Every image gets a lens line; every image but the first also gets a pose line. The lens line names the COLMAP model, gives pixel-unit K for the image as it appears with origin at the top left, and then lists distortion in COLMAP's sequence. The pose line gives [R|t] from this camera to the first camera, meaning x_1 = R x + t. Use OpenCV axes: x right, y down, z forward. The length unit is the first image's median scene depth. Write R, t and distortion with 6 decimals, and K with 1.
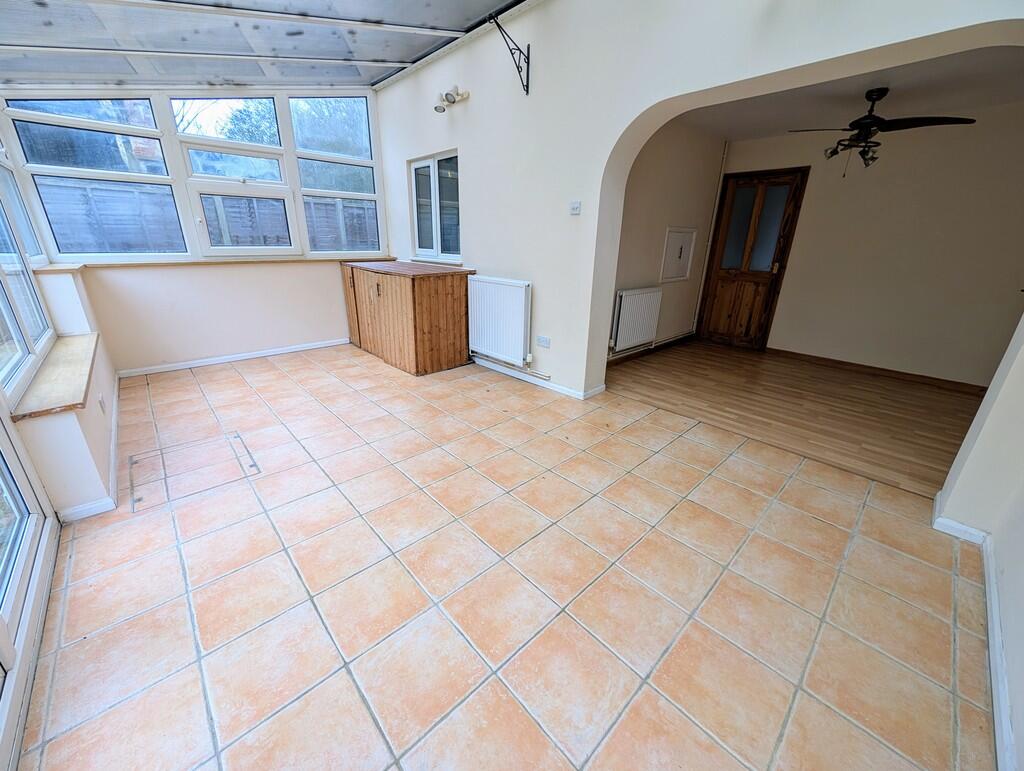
lens RADIAL K [[393.4, 0, 513.1], [0, 393.4, 381.8], [0, 0, 1]] dist [0.000090, 0.000263]
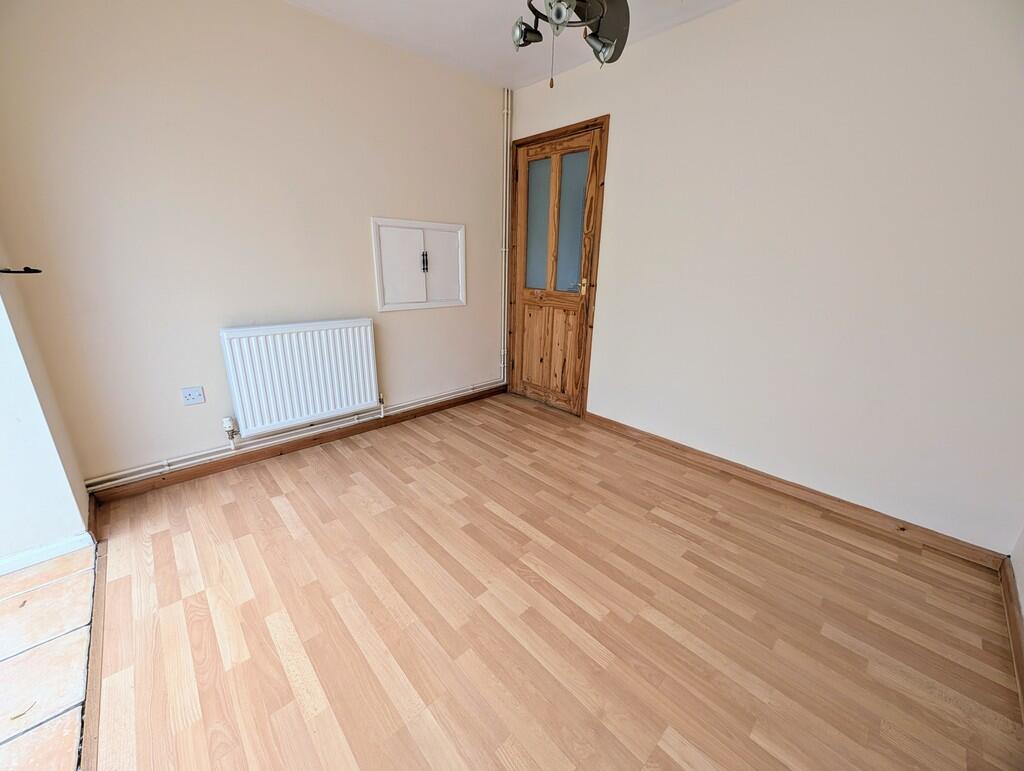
lens RADIAL K [[393.4, 0, 513.1], [0, 393.4, 381.8], [0, 0, 1]] dist [0.000090, 0.000263]
pose [[0.999991, -0.002089, 0.003628, 0.682246], [0.002260, 0.998854, -0.047809, -0.136996], [-0.003524, 0.047816, 0.998850, 0.484419]]
